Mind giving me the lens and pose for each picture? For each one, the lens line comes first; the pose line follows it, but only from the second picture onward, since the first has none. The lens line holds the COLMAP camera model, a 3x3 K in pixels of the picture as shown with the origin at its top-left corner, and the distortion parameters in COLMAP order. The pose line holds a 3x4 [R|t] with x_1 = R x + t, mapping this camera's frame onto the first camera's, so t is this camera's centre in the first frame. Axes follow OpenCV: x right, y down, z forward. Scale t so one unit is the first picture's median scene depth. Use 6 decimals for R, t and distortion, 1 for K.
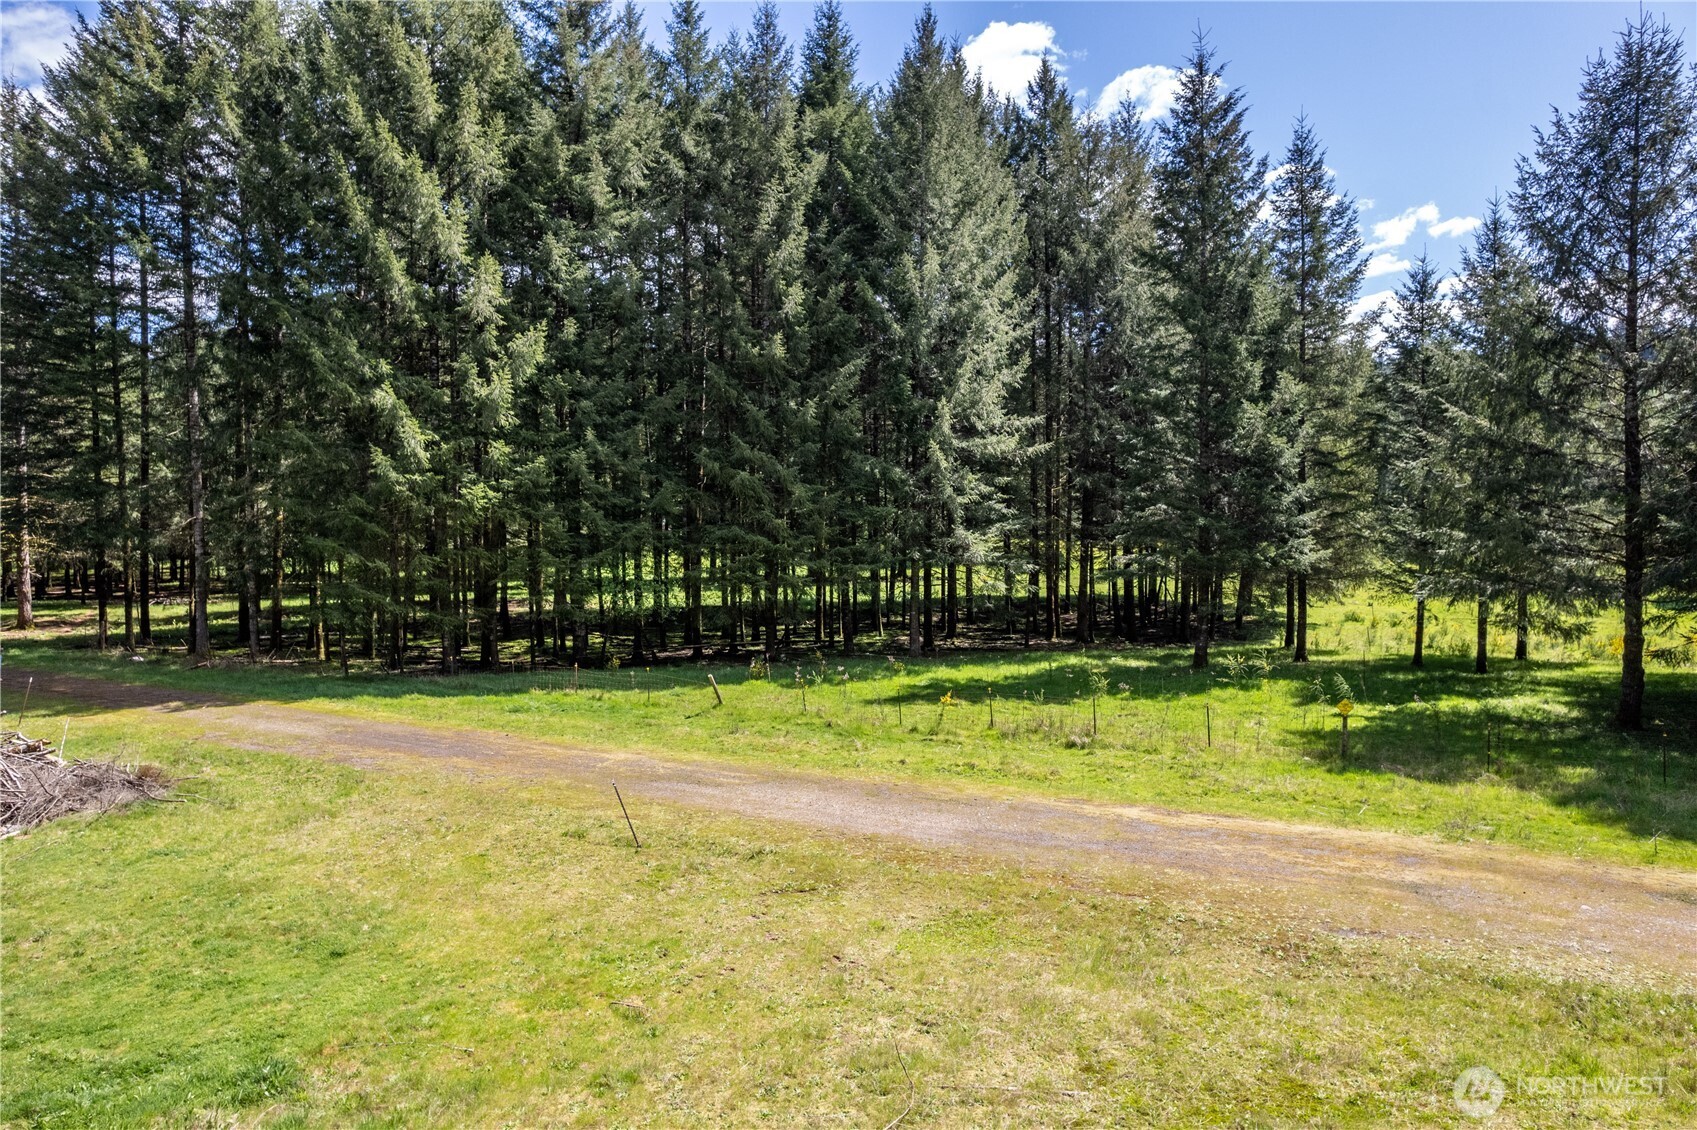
lens RADIAL K [[1082.3, 0, 854.0], [0, 1082.3, 559.6], [0, 0, 1]] dist [-0.091121, 0.064485]
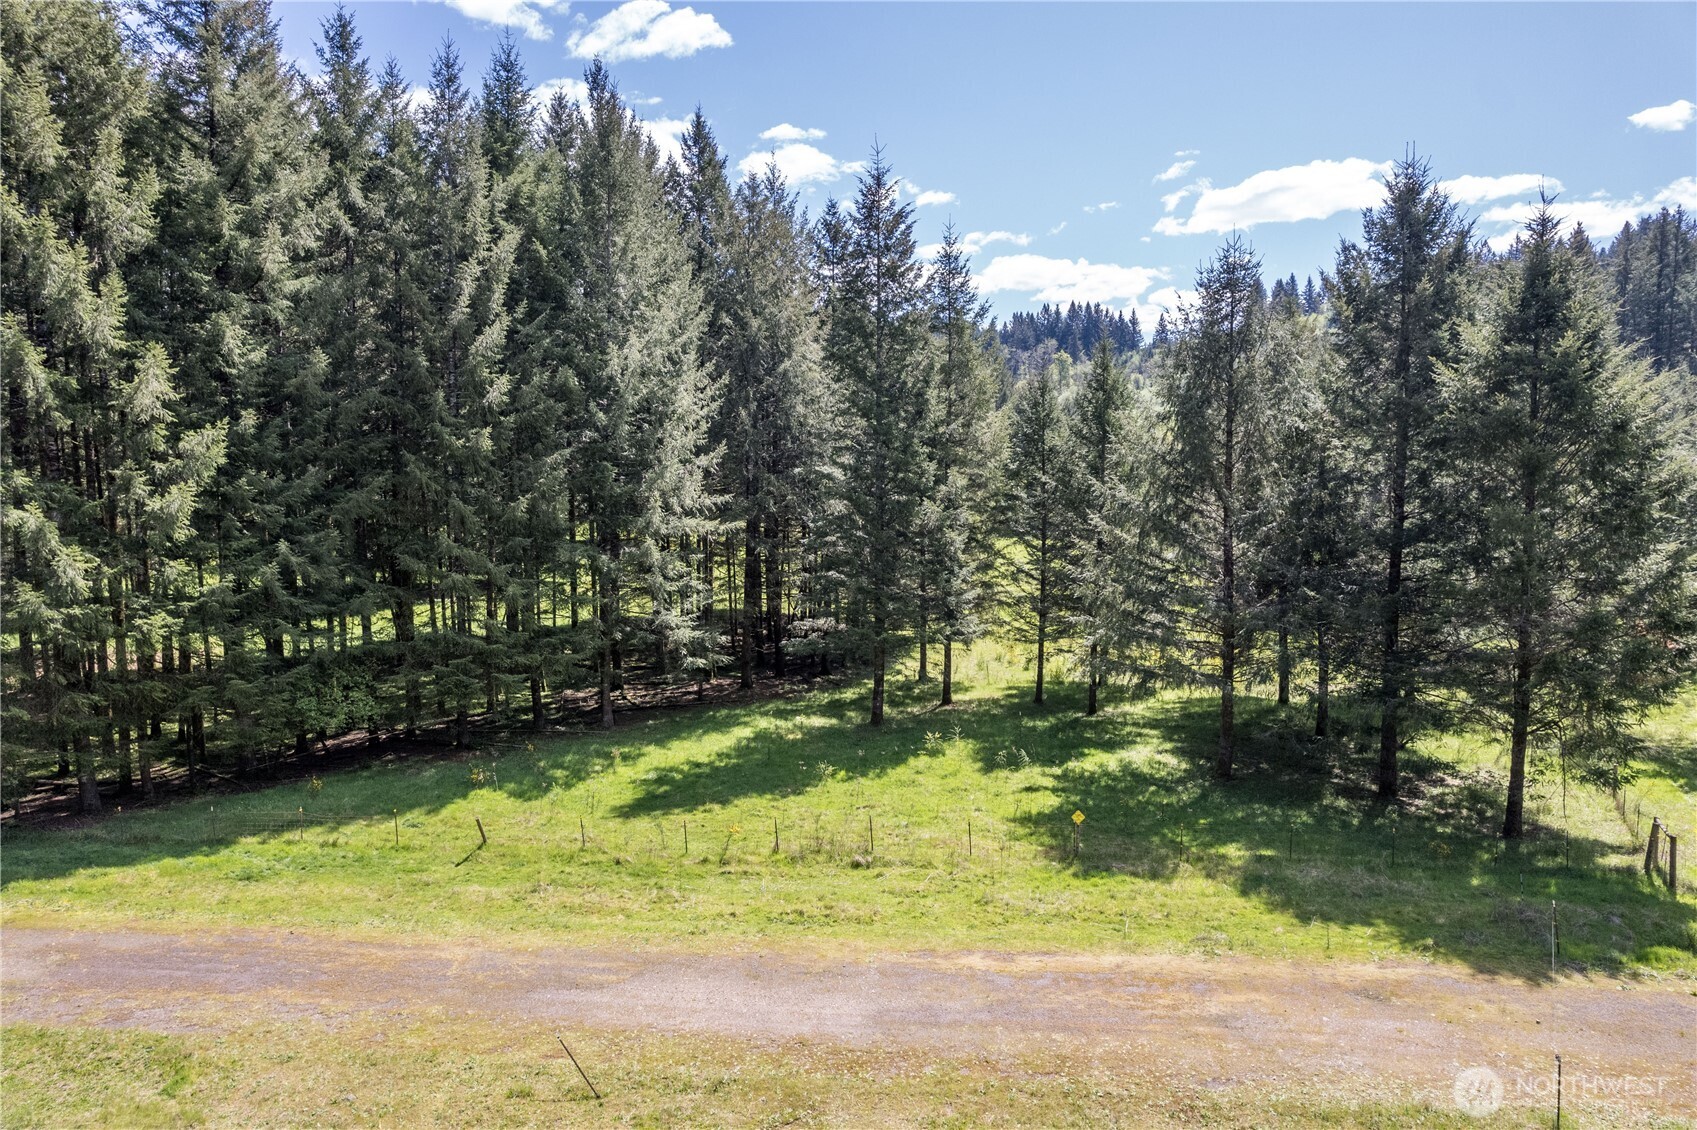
lens RADIAL K [[1082.3, 0, 854.0], [0, 1082.3, 559.6], [0, 0, 1]] dist [-0.091121, 0.064485]
pose [[0.907368, -0.031880, 0.419128, -0.179704], [0.009249, 0.998393, 0.055916, -0.144129], [-0.420236, -0.046860, 0.906204, -0.009147]]
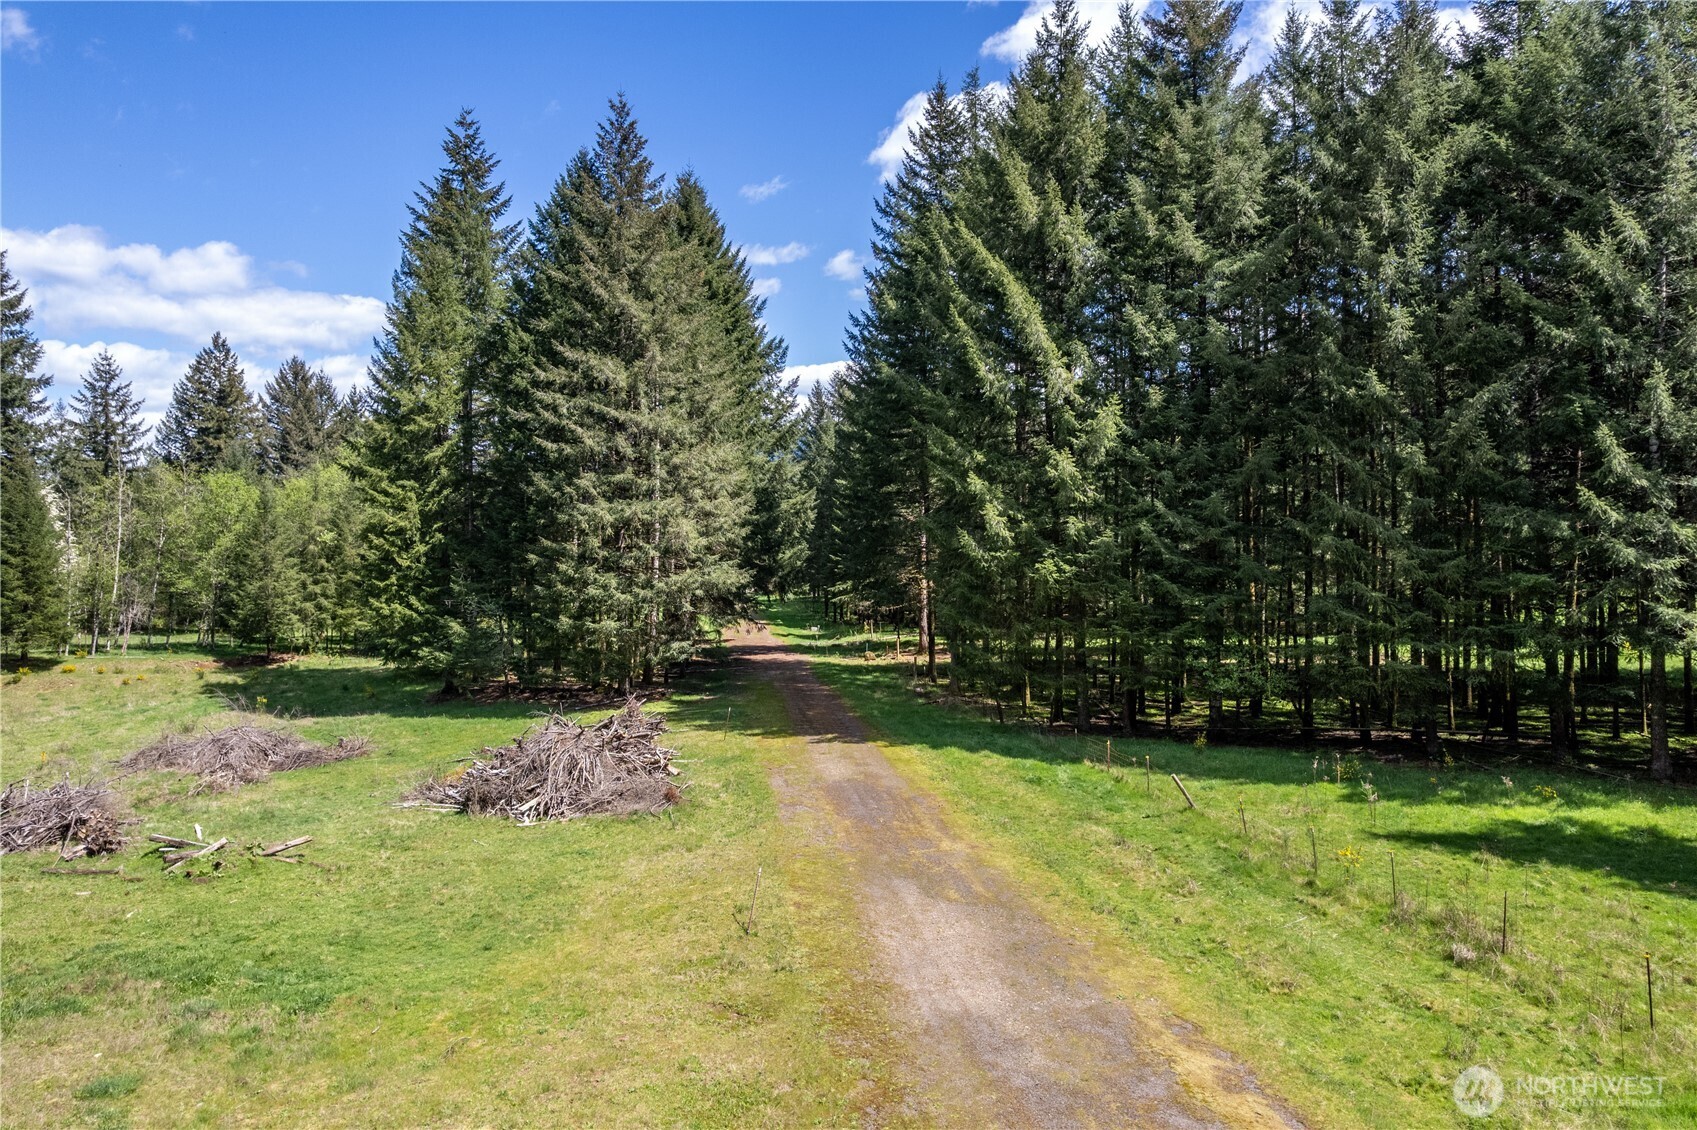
lens RADIAL K [[1082.3, 0, 854.0], [0, 1082.3, 559.6], [0, 0, 1]] dist [-0.091121, 0.064485]
pose [[0.602344, -0.011035, -0.798160, 0.351917], [-0.003703, 0.999855, -0.016618, -0.047843], [0.798228, 0.012965, 0.602216, 0.189350]]
